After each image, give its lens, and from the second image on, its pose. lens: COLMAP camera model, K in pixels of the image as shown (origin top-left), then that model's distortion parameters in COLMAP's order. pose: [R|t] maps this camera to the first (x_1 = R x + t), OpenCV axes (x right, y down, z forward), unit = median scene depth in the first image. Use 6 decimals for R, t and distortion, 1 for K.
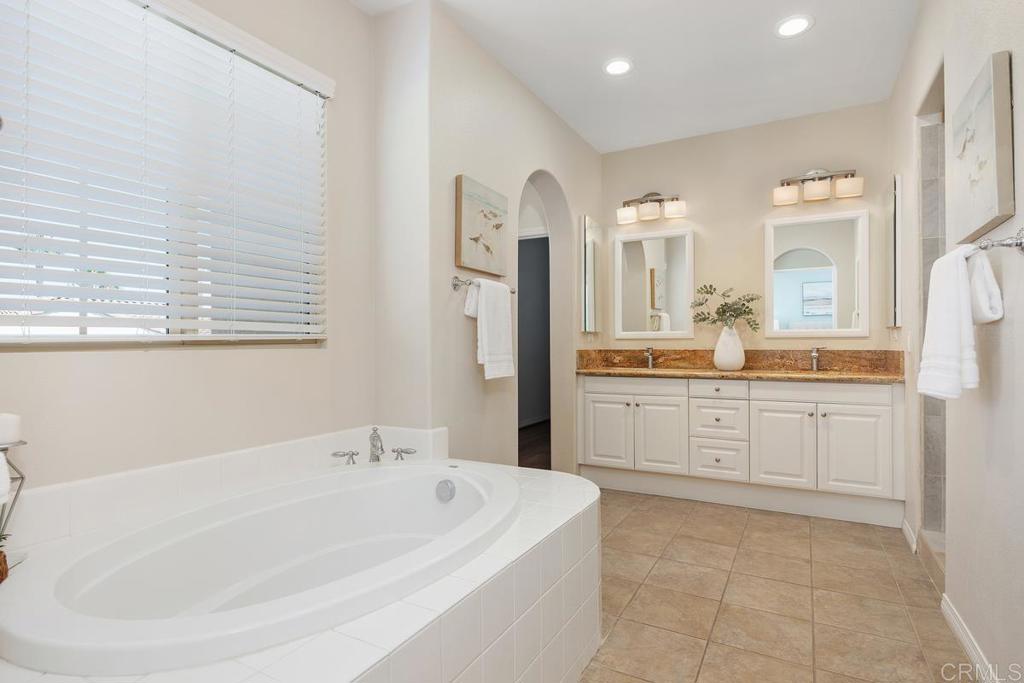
lens RADIAL K [[538.2, 0, 507.3], [0, 538.2, 344.2], [0, 0, 1]] dist [0.001809, -0.000299]
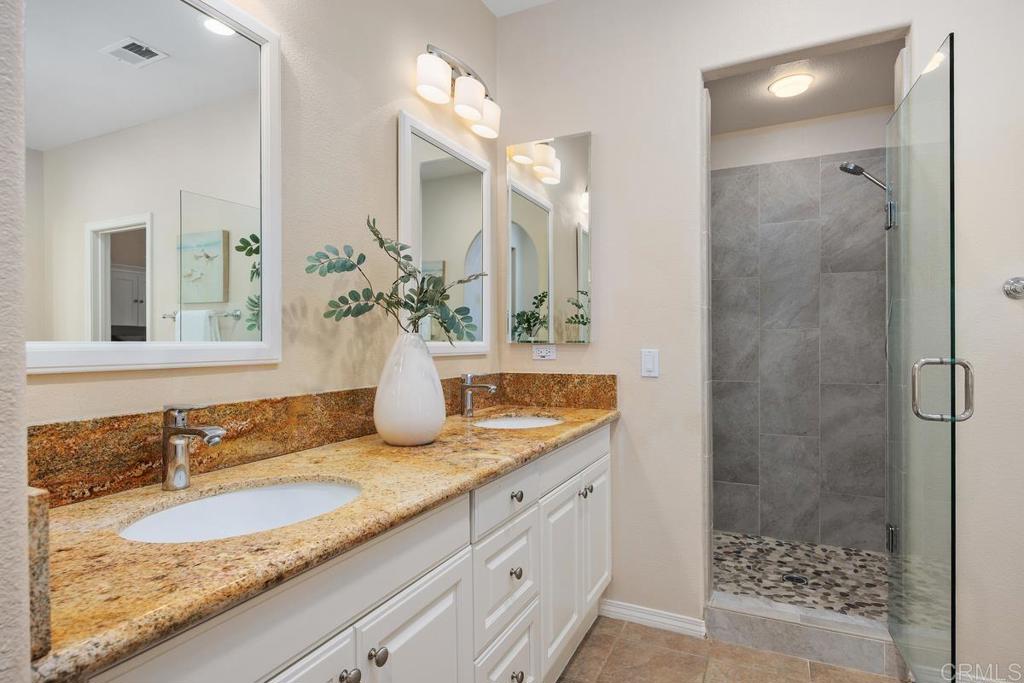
lens RADIAL K [[538.2, 0, 507.3], [0, 538.2, 344.2], [0, 0, 1]] dist [0.001809, -0.000299]
pose [[-0.049548, 0.003856, 0.998764, -0.004383], [0.005205, 0.999980, -0.003602, -0.024418], [-0.998758, 0.005020, -0.049567, 0.964056]]
